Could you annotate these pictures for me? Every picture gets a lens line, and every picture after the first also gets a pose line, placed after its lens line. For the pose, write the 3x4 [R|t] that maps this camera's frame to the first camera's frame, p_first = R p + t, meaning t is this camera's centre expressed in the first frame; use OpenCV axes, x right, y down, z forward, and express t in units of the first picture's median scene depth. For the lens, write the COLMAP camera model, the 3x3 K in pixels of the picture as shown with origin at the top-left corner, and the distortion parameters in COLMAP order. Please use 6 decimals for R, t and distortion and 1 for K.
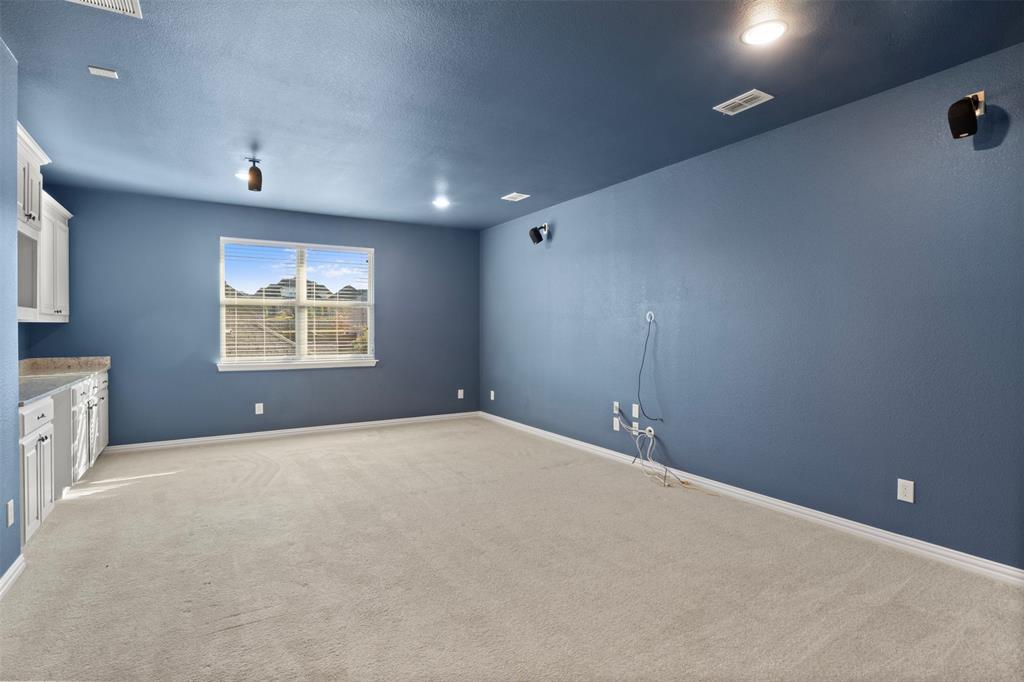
lens RADIAL K [[510.0, 0, 510.9], [0, 510.0, 329.8], [0, 0, 1]] dist [-0.009385, 0.000065]
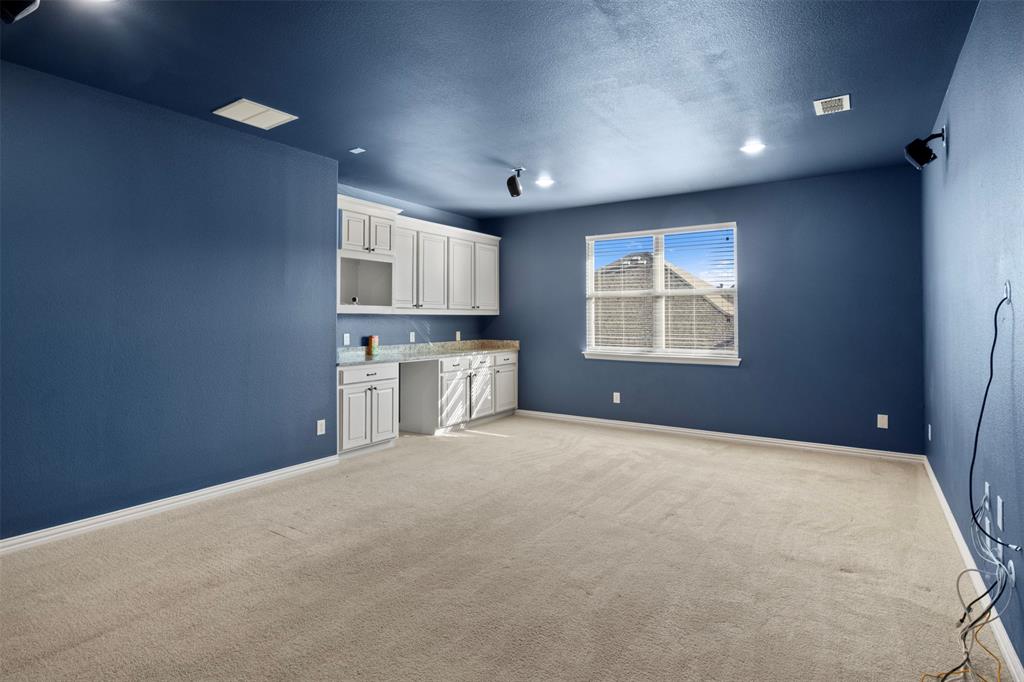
lens RADIAL K [[529.8, 0, 509.3], [0, 529.8, 307.9], [0, 0, 1]] dist [-0.003910, -0.000285]
pose [[0.414079, -0.017544, -0.910072, 0.404379], [-0.003270, 0.999779, -0.020761, -0.003130], [0.910235, 0.011573, 0.413930, 0.371208]]
